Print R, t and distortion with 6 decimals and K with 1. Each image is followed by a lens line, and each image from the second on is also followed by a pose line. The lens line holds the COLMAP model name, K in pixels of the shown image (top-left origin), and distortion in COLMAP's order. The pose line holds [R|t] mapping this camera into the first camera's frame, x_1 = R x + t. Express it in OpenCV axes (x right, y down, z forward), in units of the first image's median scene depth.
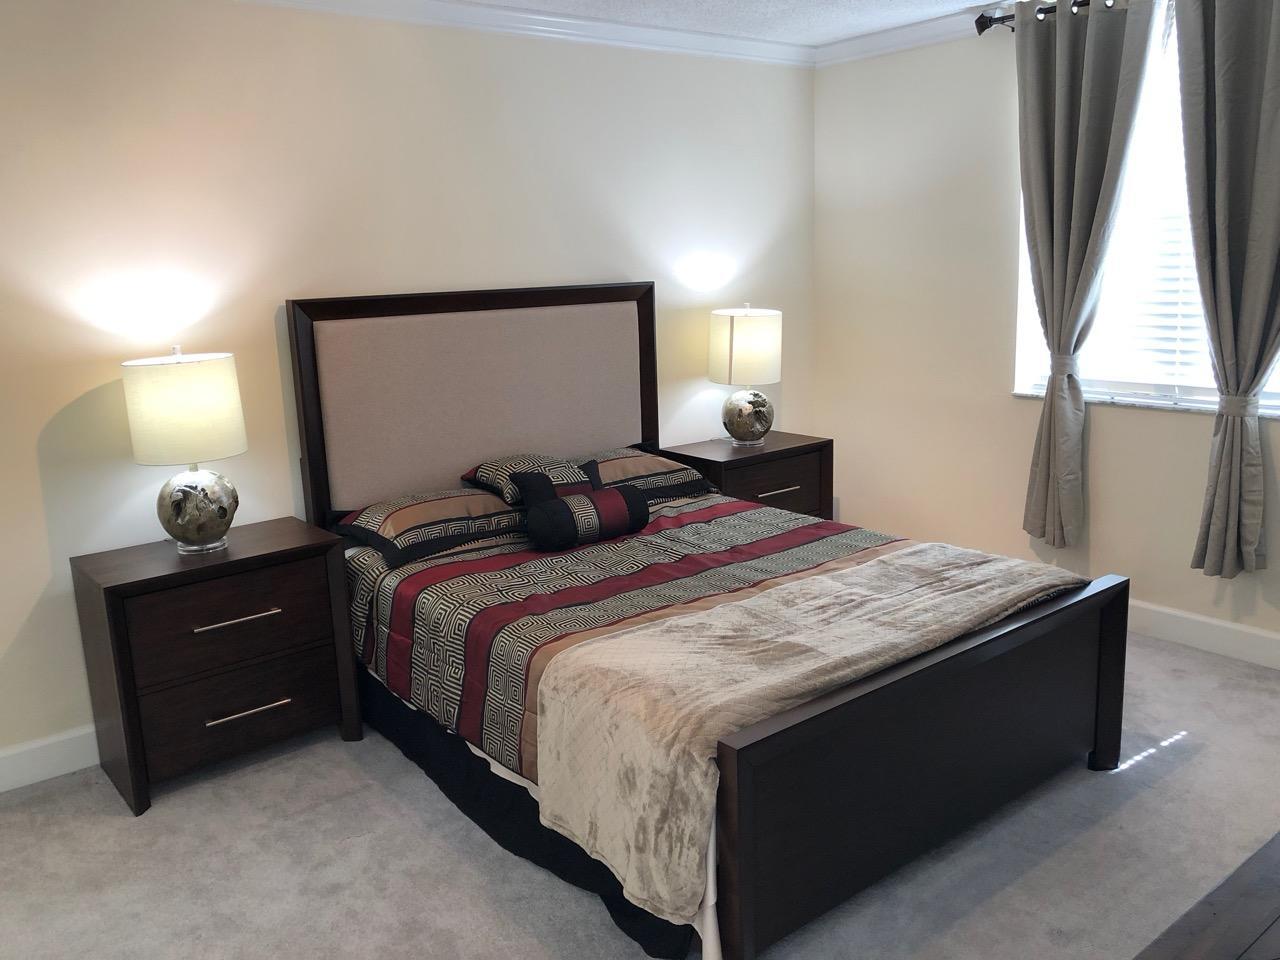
lens RADIAL K [[1045.5, 0, 641.6], [0, 1045.5, 483.2], [0, 0, 1]] dist [0.048164, -0.058303]
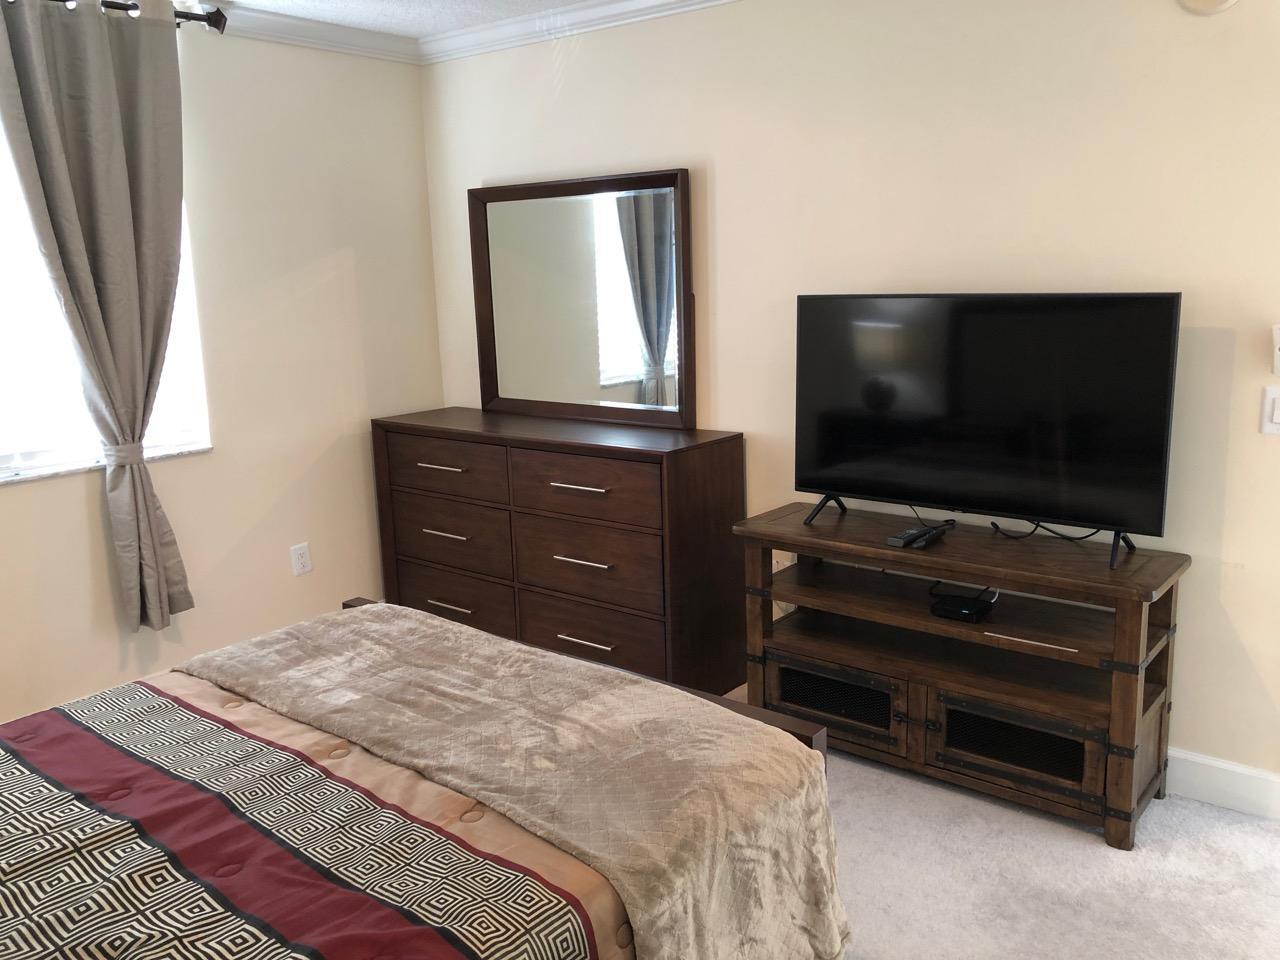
lens RADIAL K [[1045.5, 0, 647.9], [0, 1045.5, 473.6], [0, 0, 1]] dist [0.048164, -0.058303]
pose [[-0.210582, -0.151269, 0.965802, -0.502986], [0.243445, 0.948716, 0.201673, -0.144152], [-0.946779, 0.277589, -0.162956, 0.762261]]
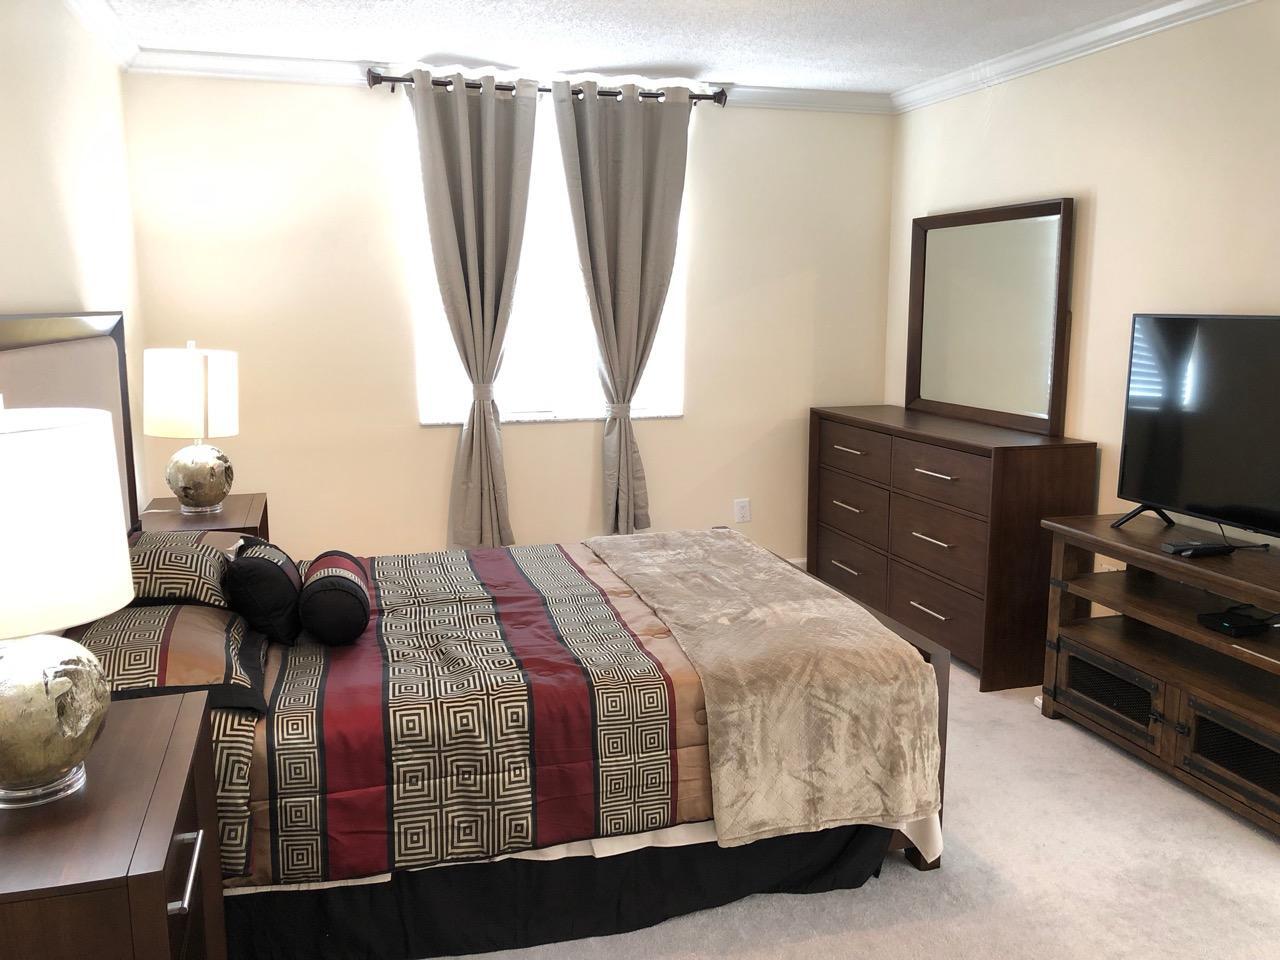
lens RADIAL K [[1045.5, 0, 648.5], [0, 1045.5, 481.6], [0, 0, 1]] dist [0.048164, -0.058303]
pose [[0.378989, -0.124070, 0.917046, -0.725259], [0.185053, 0.981117, 0.056261, -0.056465], [-0.906710, 0.148380, 0.394792, 0.477296]]
